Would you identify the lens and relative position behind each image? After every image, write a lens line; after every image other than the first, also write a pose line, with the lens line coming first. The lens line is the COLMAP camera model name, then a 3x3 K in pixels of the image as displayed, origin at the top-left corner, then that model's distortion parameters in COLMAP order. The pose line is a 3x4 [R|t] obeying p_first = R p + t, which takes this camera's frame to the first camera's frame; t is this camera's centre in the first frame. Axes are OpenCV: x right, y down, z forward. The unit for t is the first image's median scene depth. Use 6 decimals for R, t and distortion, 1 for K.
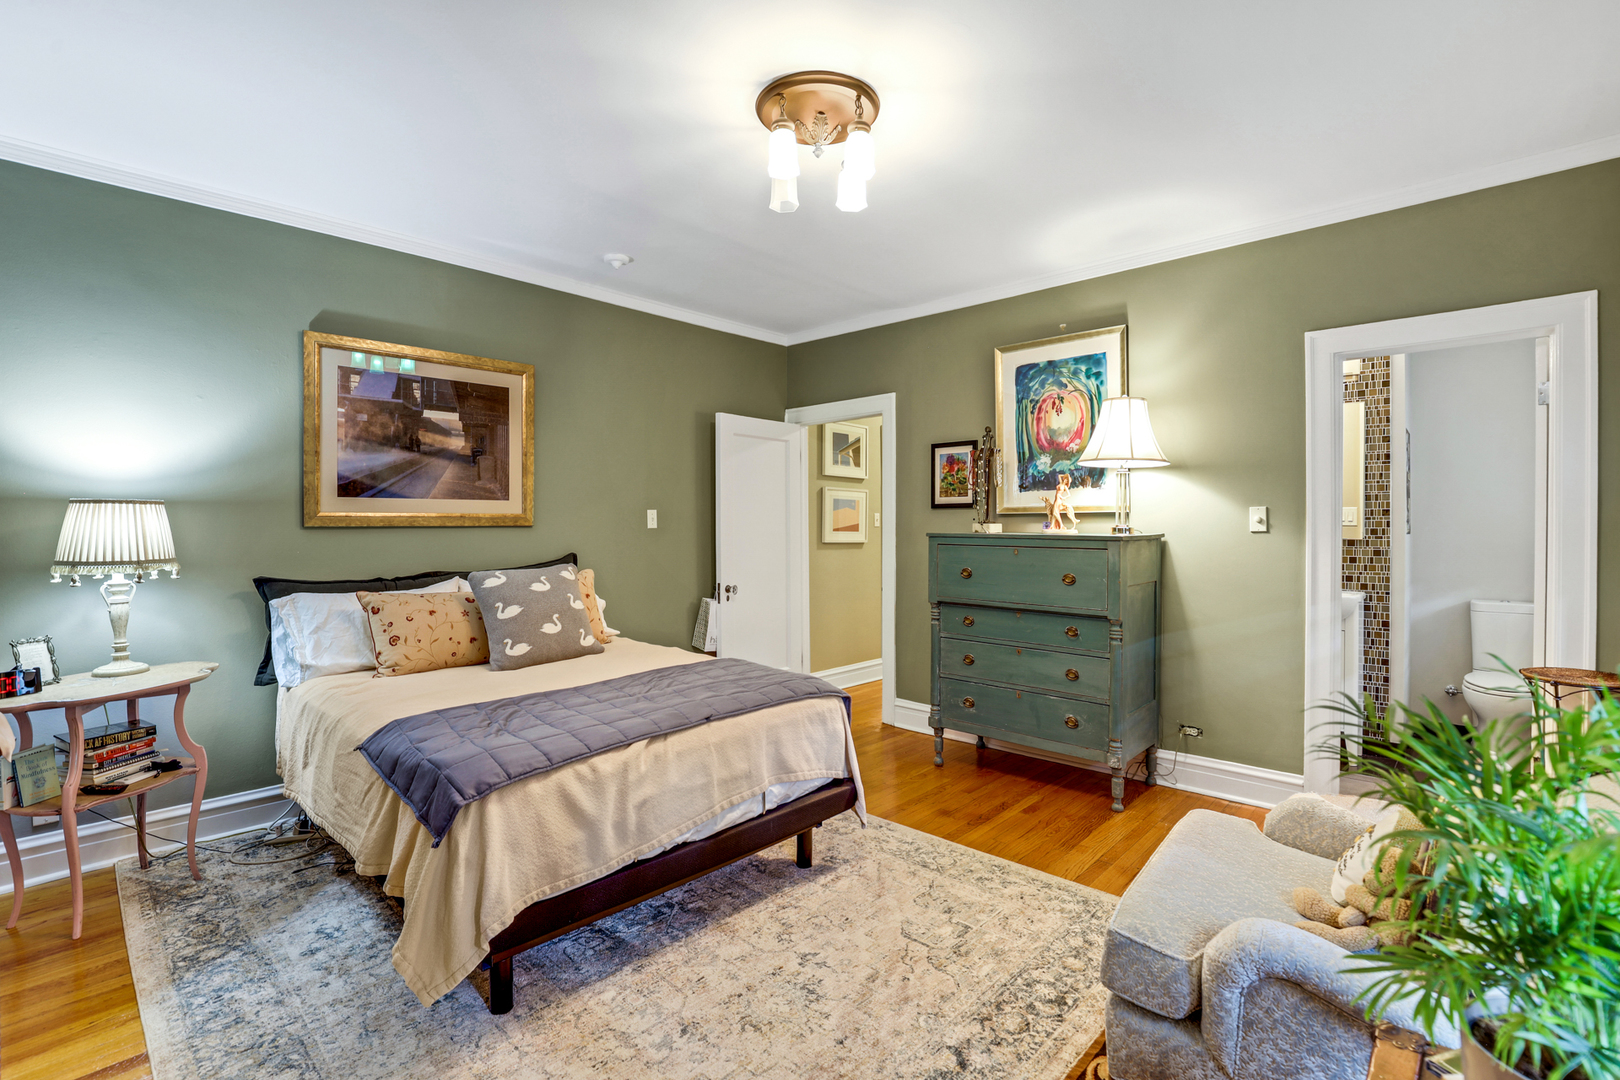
lens RADIAL K [[743.3, 0, 824.9], [0, 743.3, 535.8], [0, 0, 1]] dist [-0.027381, 0.006407]
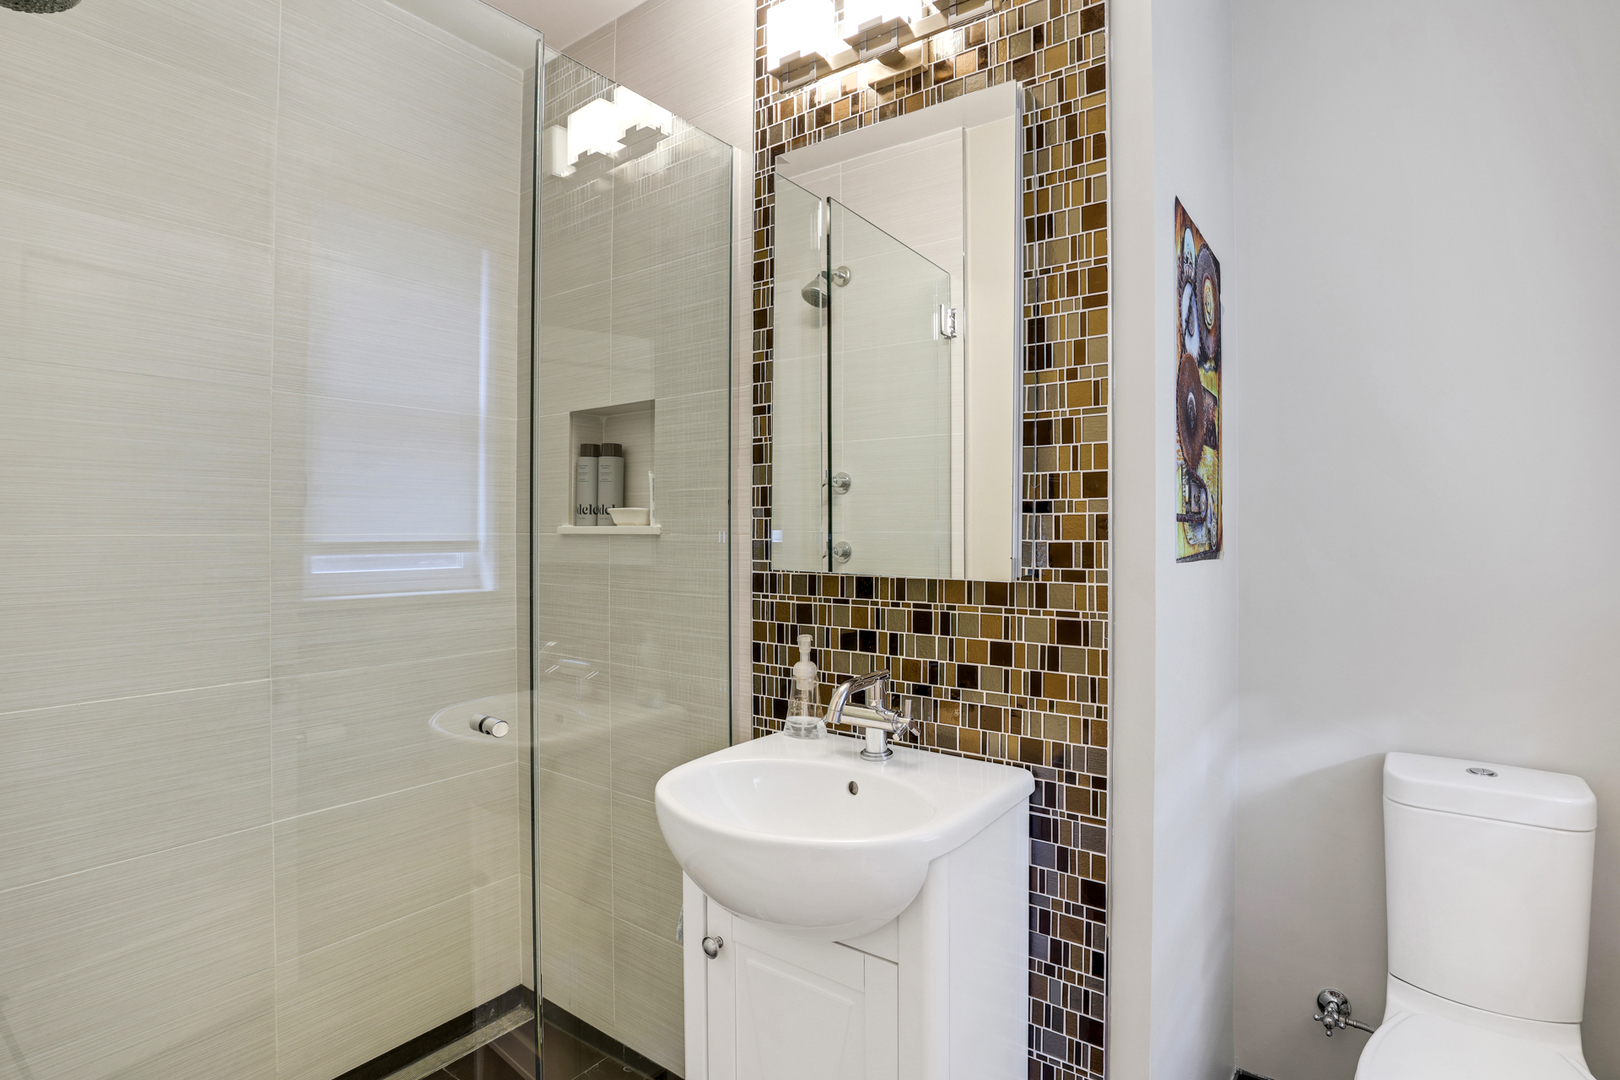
lens RADIAL K [[743.3, 0, 824.9], [0, 743.3, 535.8], [0, 0, 1]] dist [-0.027381, 0.006407]
pose [[0.995742, 0.001796, 0.092163, 0.635249], [-0.001036, 0.999965, -0.008291, -0.010403], [-0.092174, 0.008160, 0.995709, 0.730338]]
